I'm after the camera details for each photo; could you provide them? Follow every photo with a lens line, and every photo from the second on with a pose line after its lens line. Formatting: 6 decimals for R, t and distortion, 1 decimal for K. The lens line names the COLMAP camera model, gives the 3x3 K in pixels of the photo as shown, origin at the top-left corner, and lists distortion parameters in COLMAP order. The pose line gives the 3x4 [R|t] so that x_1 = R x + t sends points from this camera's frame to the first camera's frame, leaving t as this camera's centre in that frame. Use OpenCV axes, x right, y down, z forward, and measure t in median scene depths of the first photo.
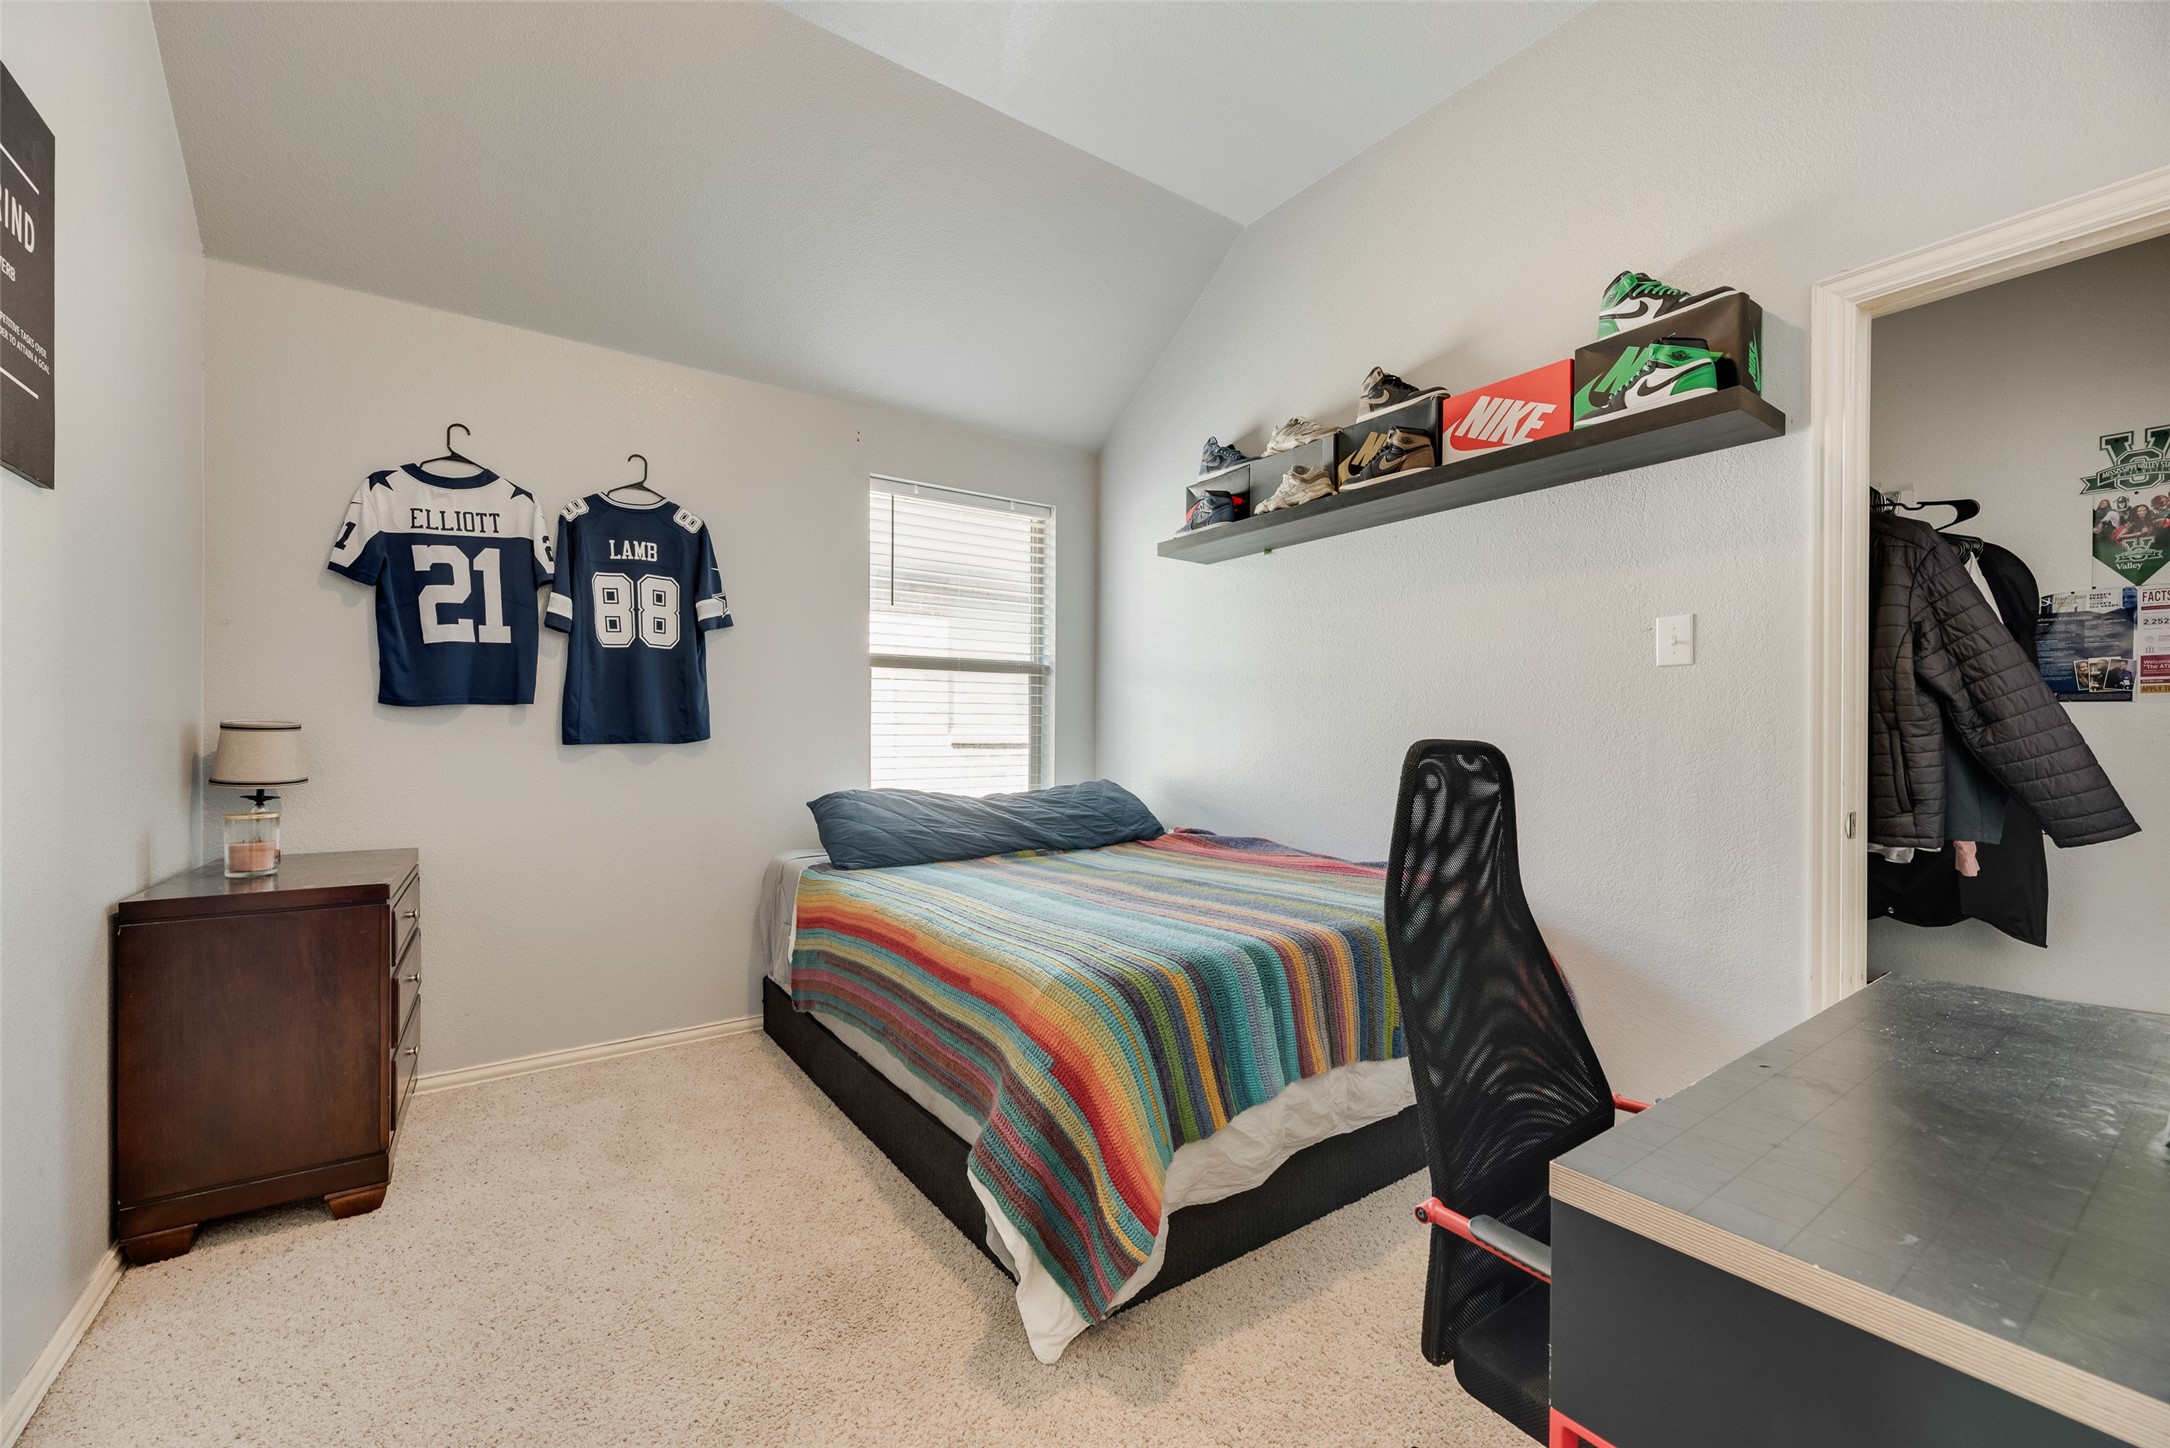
lens RADIAL K [[876.4, 0, 1089.0], [0, 876.4, 739.9], [0, 0, 1]] dist [-0.000059, -0.000344]
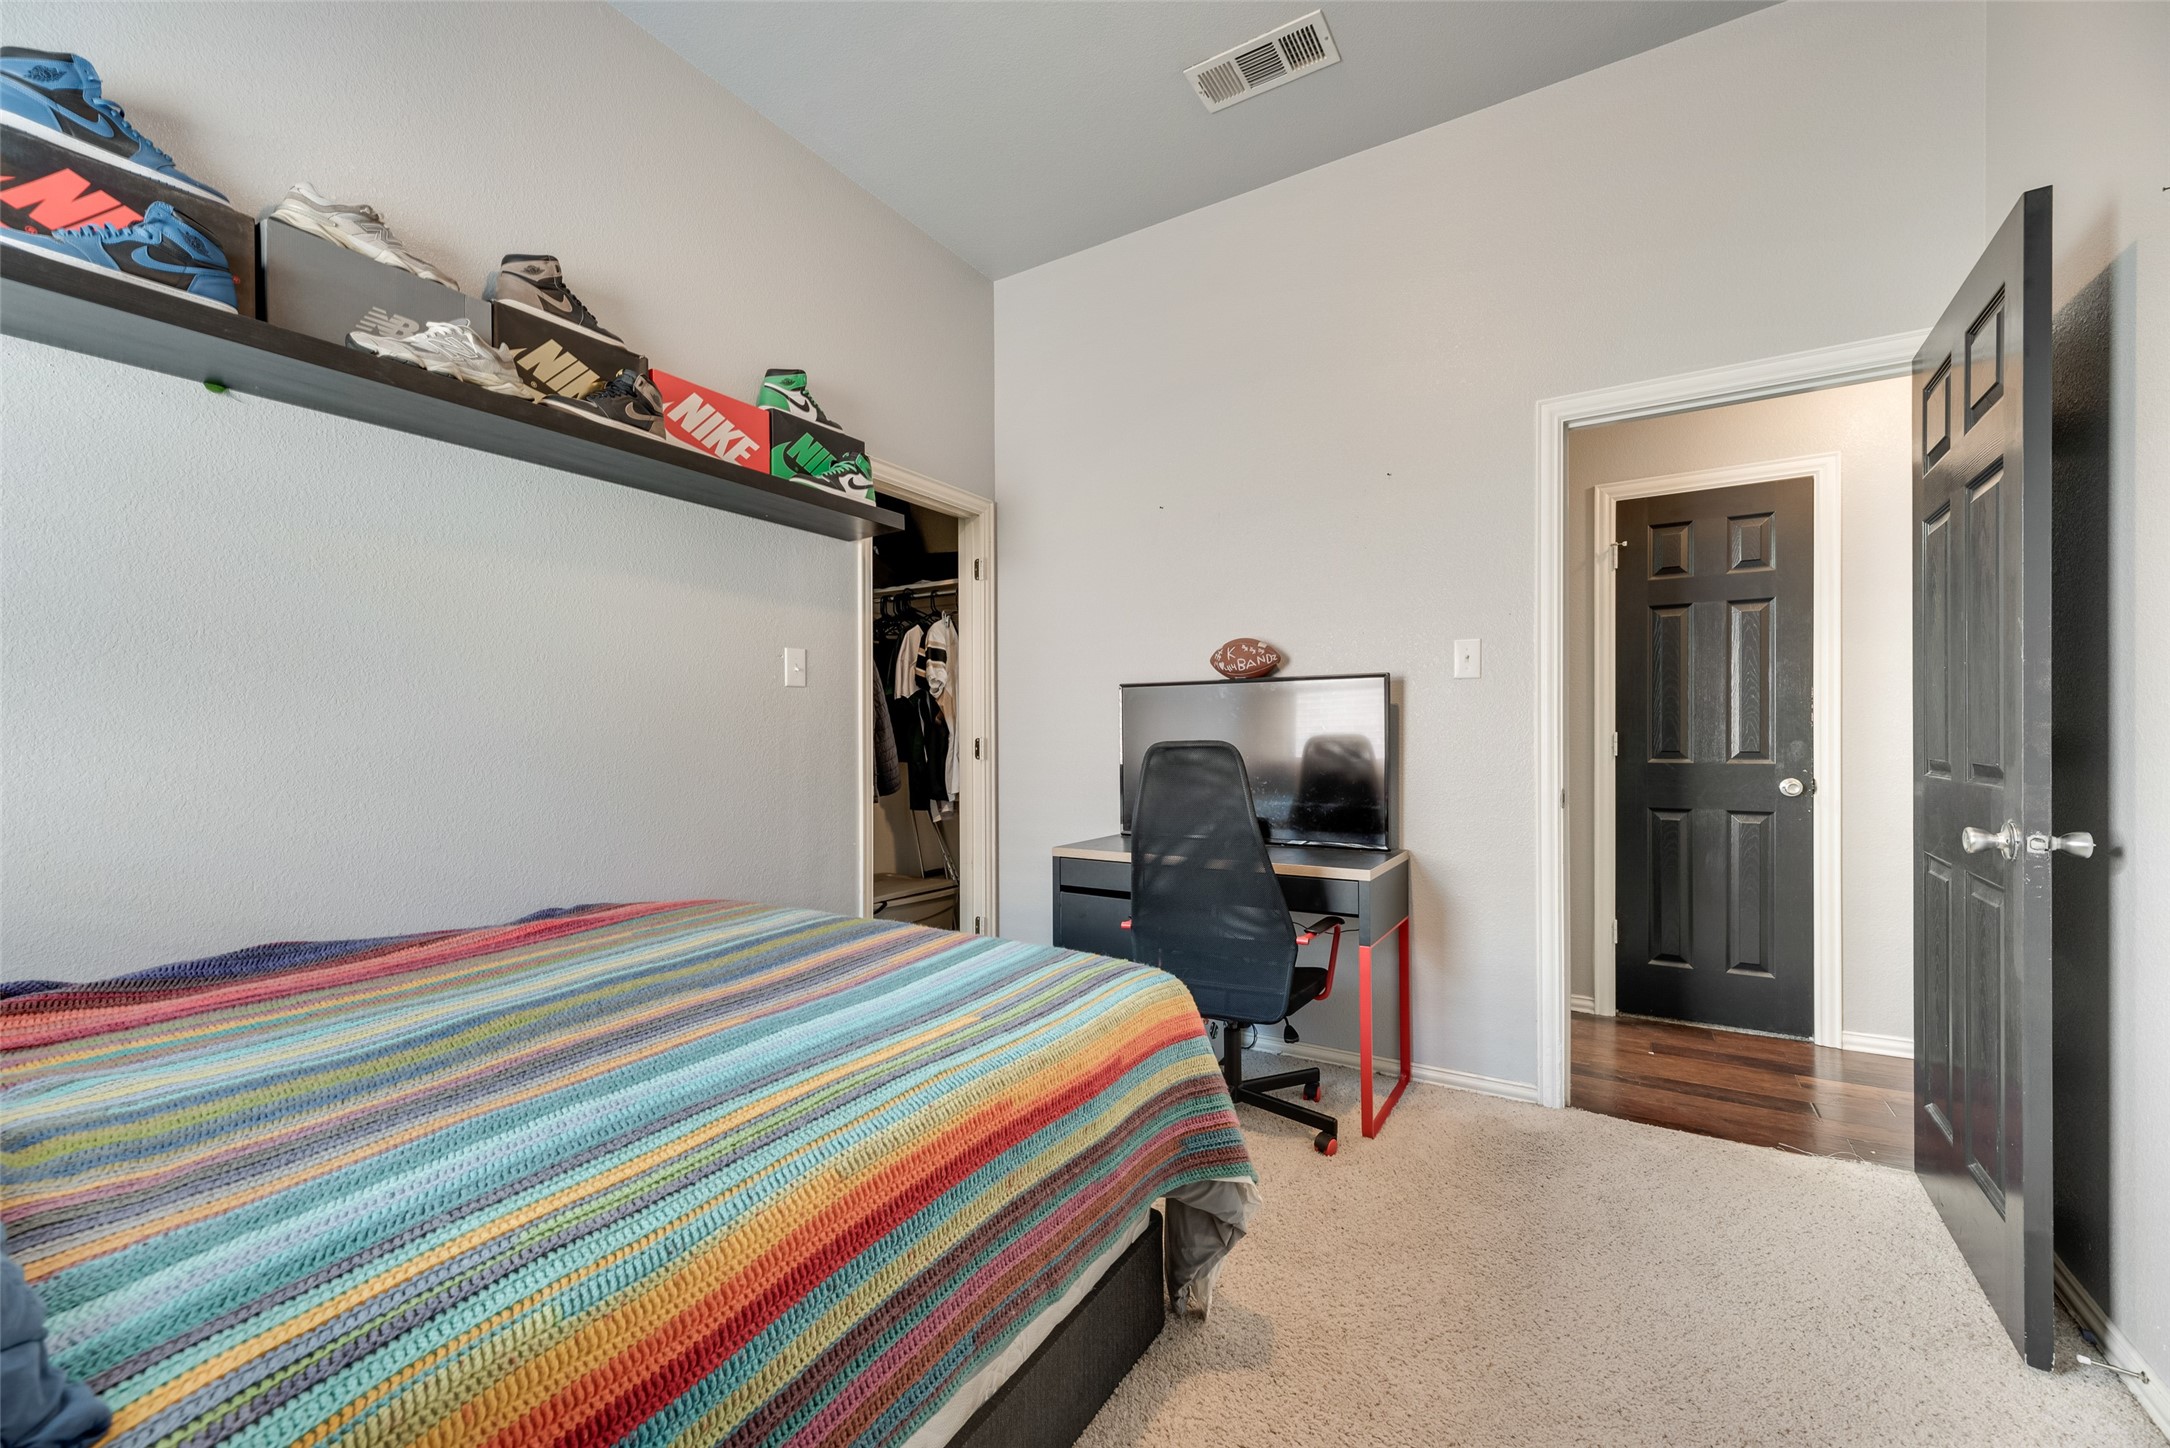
lens RADIAL K [[876.4, 0, 1087.7], [0, 876.4, 721.5], [0, 0, 1]] dist [-0.000059, -0.000344]
pose [[-0.388723, 0.005396, 0.921339, -0.621259], [0.003062, 0.999985, -0.004565, -0.023317], [-0.921350, 0.001047, -0.388733, 0.990853]]
